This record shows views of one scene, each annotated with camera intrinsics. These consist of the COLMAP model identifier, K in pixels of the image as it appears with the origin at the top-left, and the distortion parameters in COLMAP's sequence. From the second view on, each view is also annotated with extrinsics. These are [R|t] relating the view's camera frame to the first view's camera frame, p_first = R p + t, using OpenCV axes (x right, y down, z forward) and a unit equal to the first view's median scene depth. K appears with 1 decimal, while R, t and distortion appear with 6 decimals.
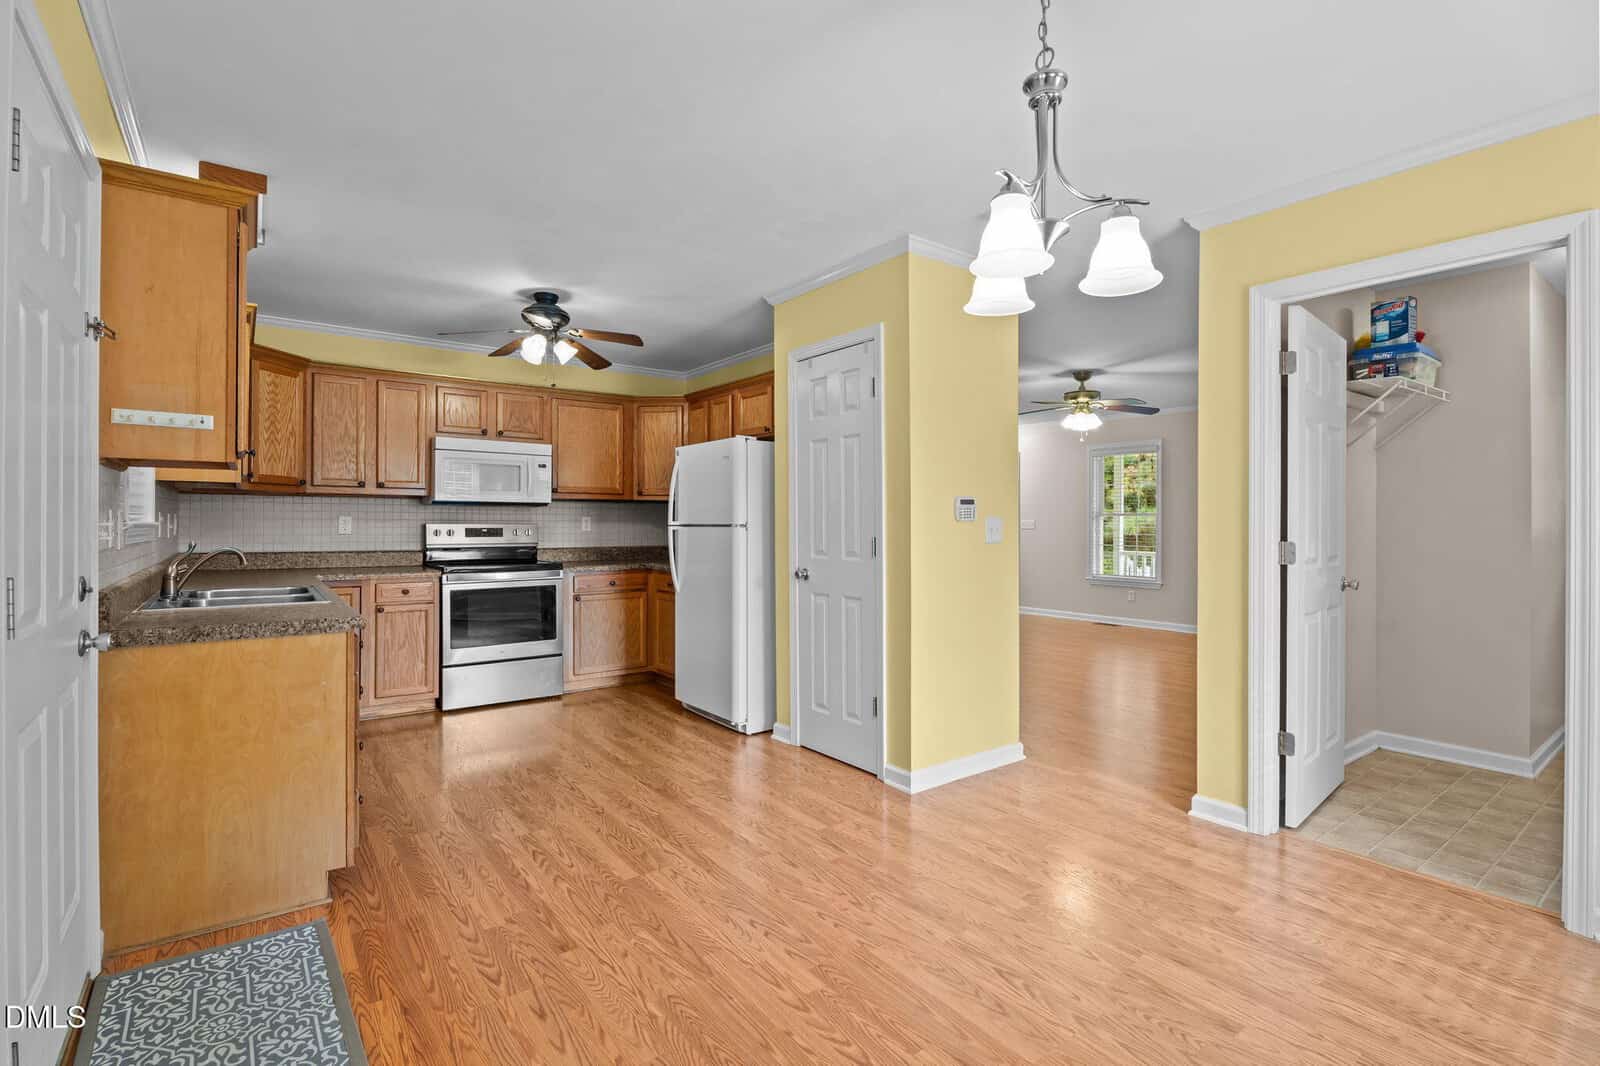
lens RADIAL K [[714.1, 0, 799.7], [0, 714.1, 526.2], [0, 0, 1]] dist [-0.006415, 0.000656]
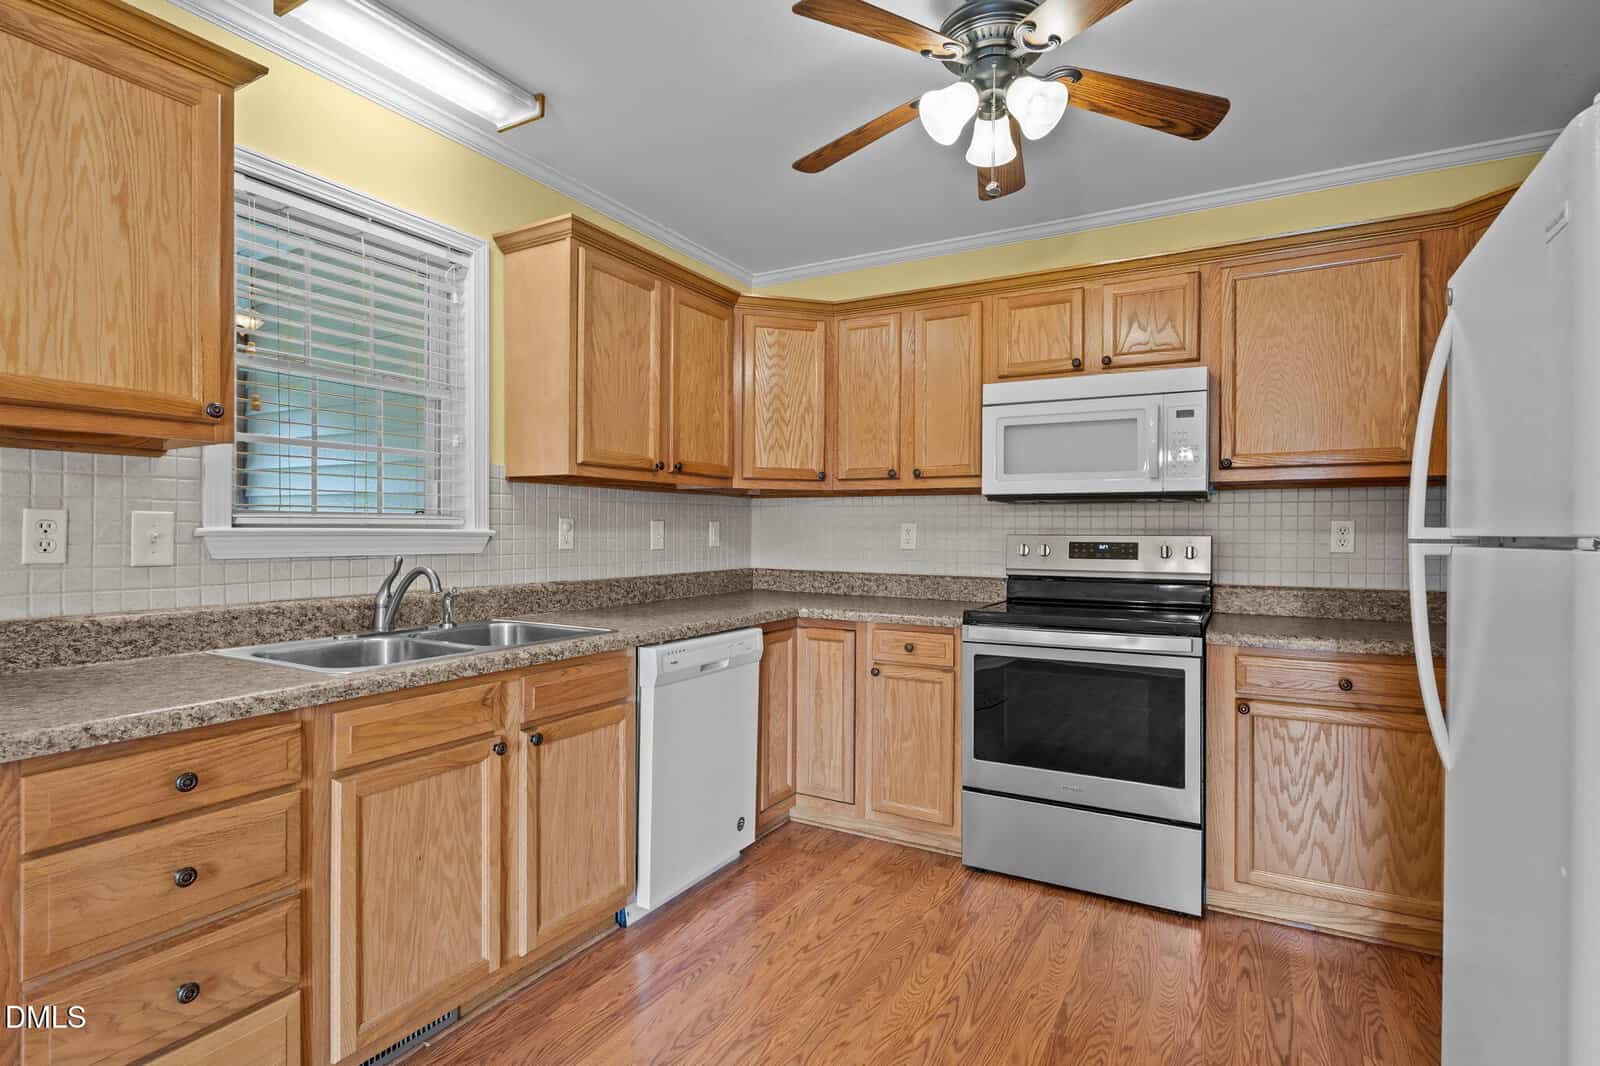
lens RADIAL K [[790.1, 0, 798.8], [0, 790.1, 537.6], [0, 0, 1]] dist [-0.005039, 0.000875]
pose [[0.406852, 0.004941, -0.913481, 0.017020], [-0.007257, 0.999971, 0.002177, -0.001311], [0.913465, 0.005743, 0.406876, 0.614420]]
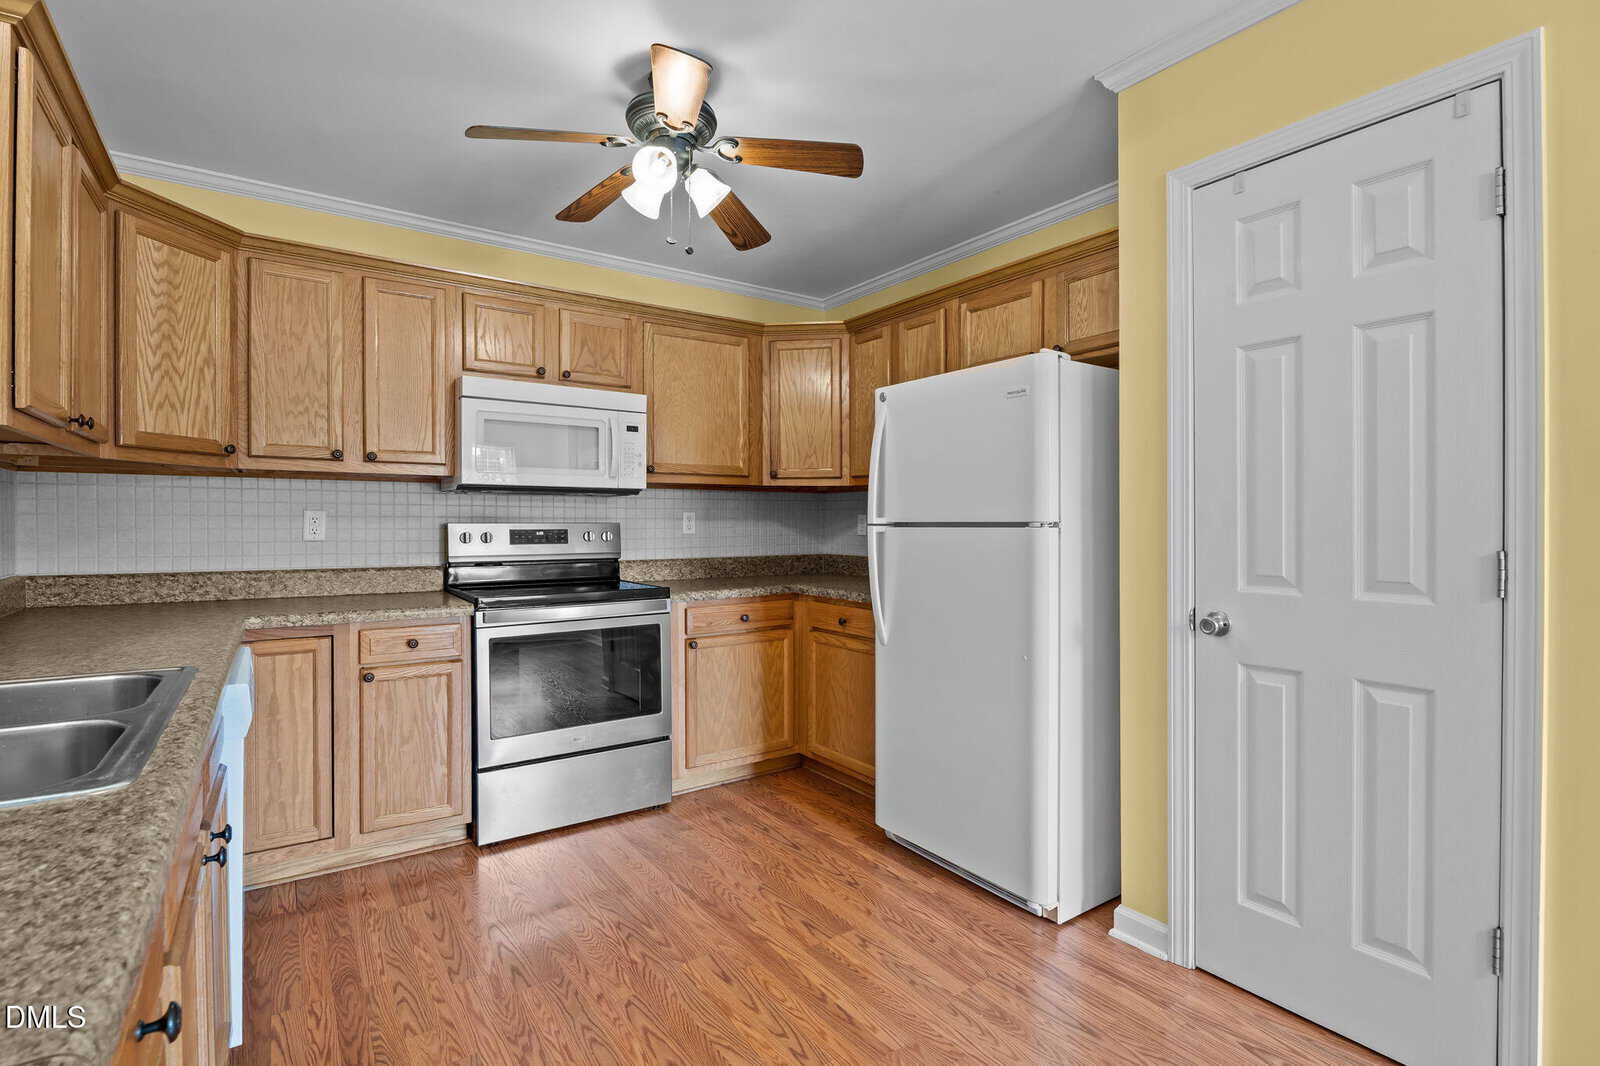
lens RADIAL K [[744.5, 0, 814.1], [0, 744.5, 532.1], [0, 0, 1]] dist [-0.009403, -0.000951]
pose [[0.999613, -0.003148, -0.027652, -0.207845], [0.003409, 0.999950, 0.009384, -0.000766], [0.027621, -0.009475, 0.999574, 0.401771]]
